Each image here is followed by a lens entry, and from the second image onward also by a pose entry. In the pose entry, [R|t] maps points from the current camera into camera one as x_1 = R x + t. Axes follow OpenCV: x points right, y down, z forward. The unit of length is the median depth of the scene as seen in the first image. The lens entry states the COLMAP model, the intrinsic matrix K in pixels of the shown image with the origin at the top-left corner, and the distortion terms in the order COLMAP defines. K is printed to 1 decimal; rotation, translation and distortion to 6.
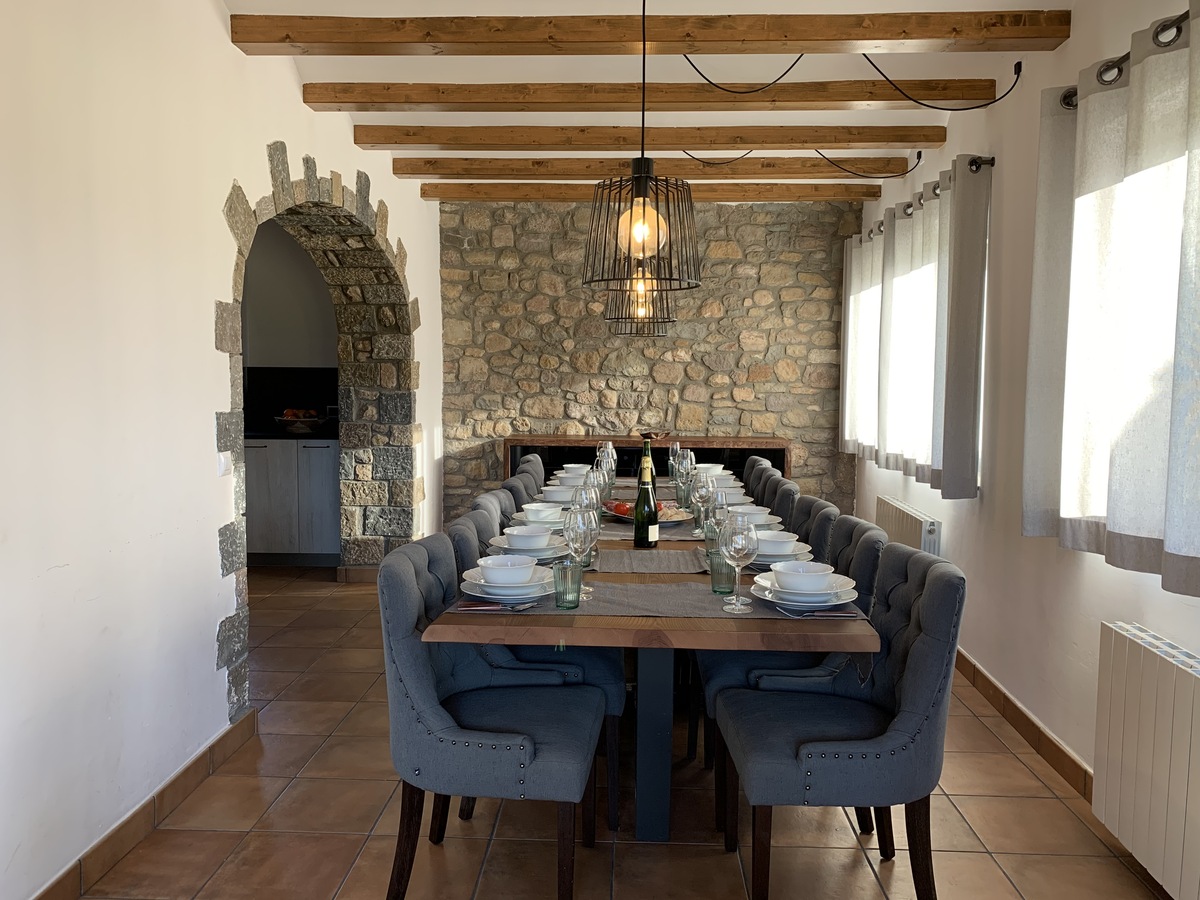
lens RADIAL K [[910.7, 0, 596.0], [0, 910.7, 449.2], [0, 0, 1]] dist [0.072083, -0.055261]
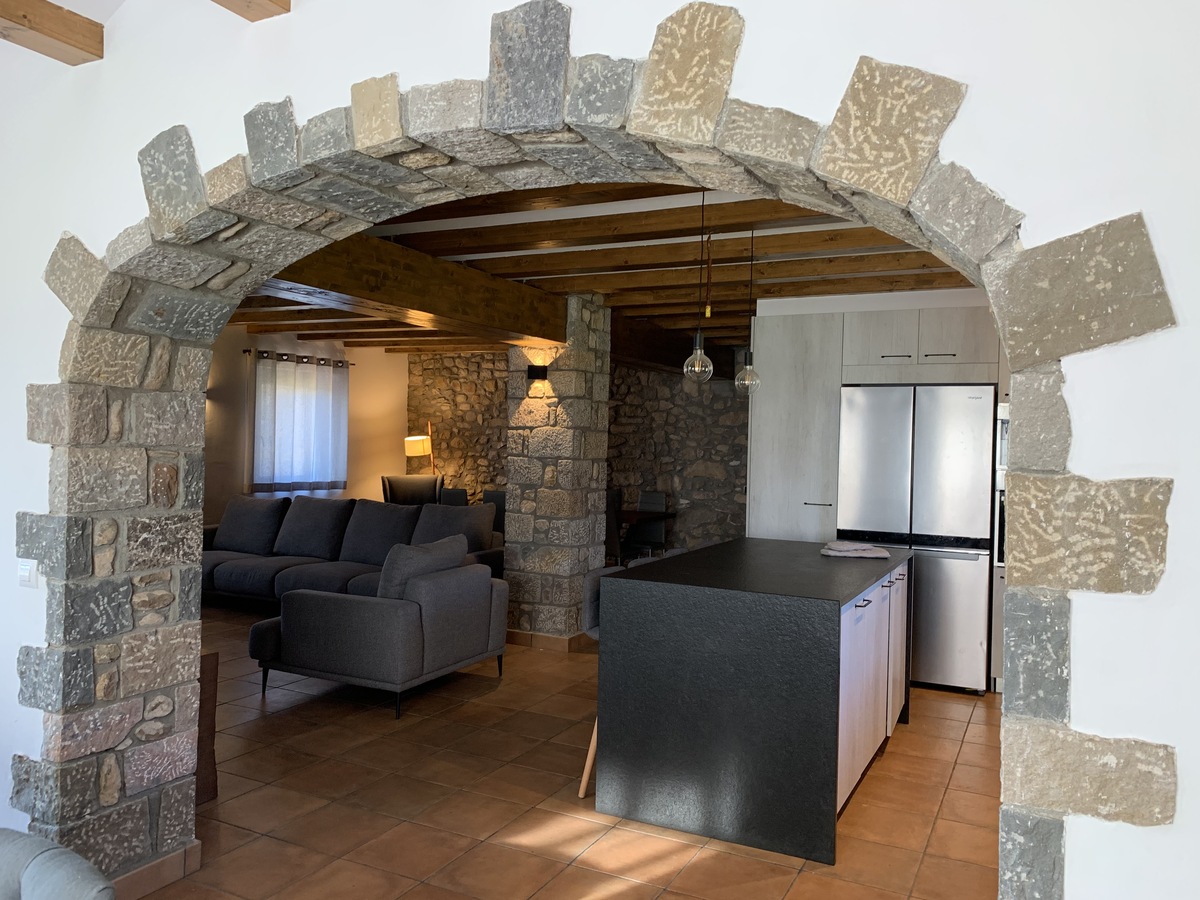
lens RADIAL K [[924.9, 0, 595.5], [0, 924.9, 444.4], [0, 0, 1]] dist [0.050462, -0.057046]
pose [[-0.416739, -0.014147, -0.908916, 0.079801], [-0.099541, 0.994576, 0.030160, -0.086559], [0.903560, 0.103043, -0.415887, 0.871969]]
